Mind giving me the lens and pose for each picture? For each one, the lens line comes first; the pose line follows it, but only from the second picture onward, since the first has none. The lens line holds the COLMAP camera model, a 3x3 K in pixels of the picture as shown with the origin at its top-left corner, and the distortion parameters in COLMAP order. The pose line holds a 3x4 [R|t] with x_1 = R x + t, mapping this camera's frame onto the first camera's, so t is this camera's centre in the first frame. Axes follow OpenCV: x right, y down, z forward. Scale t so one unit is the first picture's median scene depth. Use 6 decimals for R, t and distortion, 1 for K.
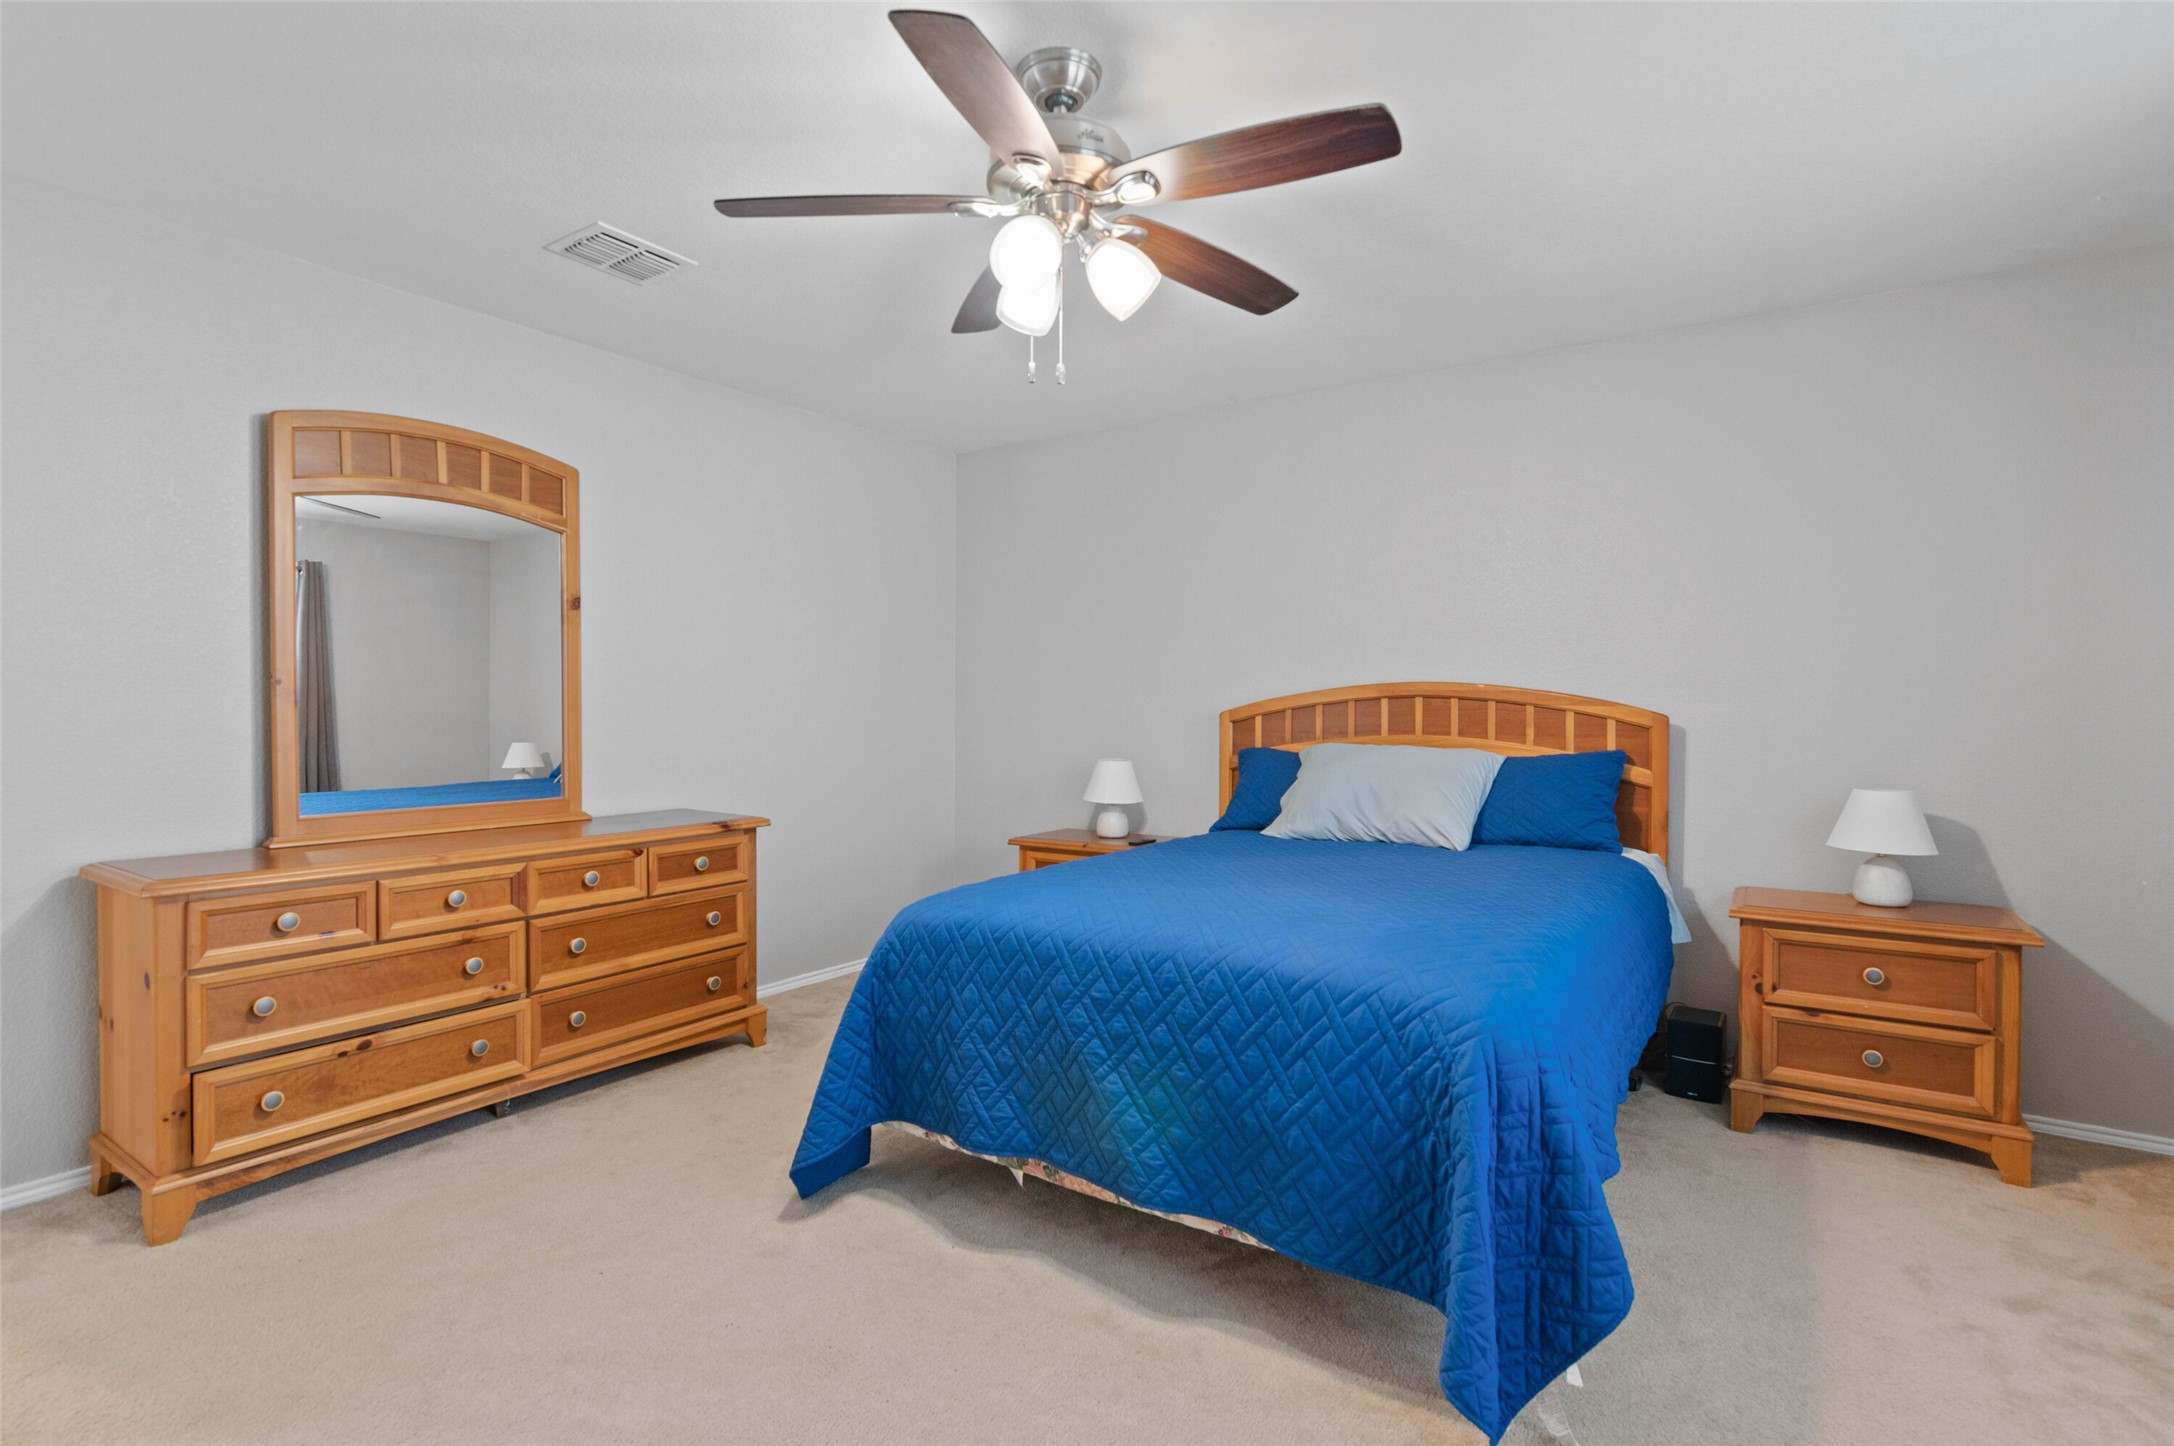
lens RADIAL K [[1035.5, 0, 1087.0], [0, 1035.5, 723.0], [0, 0, 1]] dist [-0.001087, -0.000014]
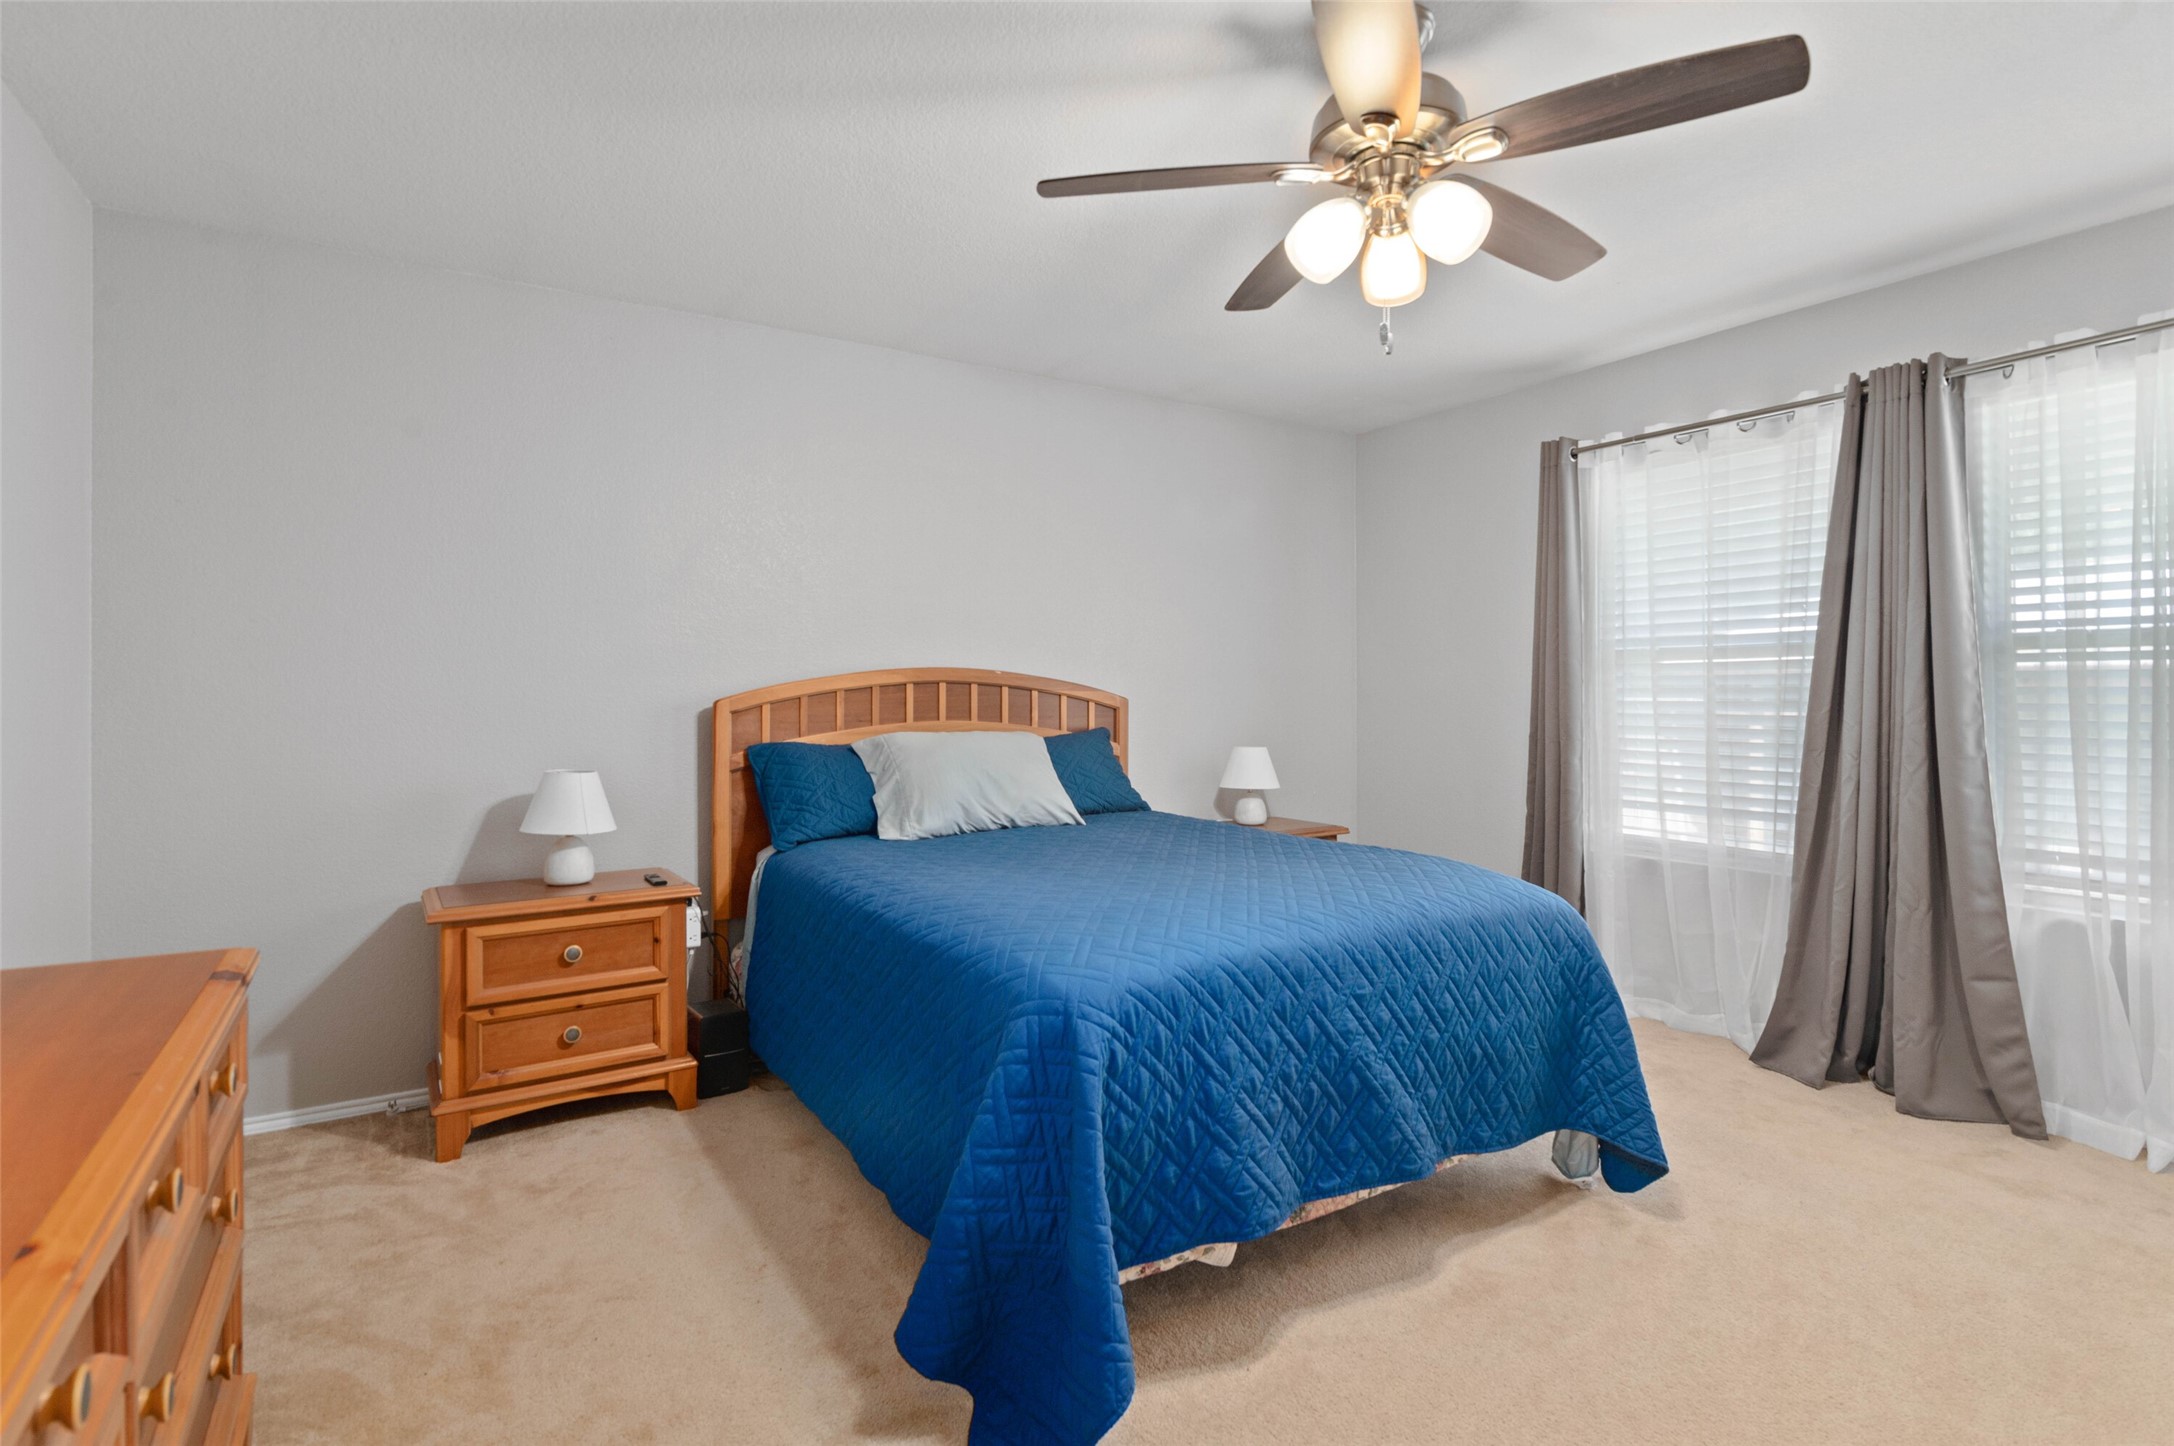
lens RADIAL K [[1035.5, 0, 1087.0], [0, 1035.5, 723.0], [0, 0, 1]] dist [-0.001087, -0.000014]
pose [[0.385849, -0.024309, 0.922242, -0.584734], [0.023309, 0.999591, 0.016596, 0.000362], [-0.922267, 0.015093, 0.386258, 0.533611]]
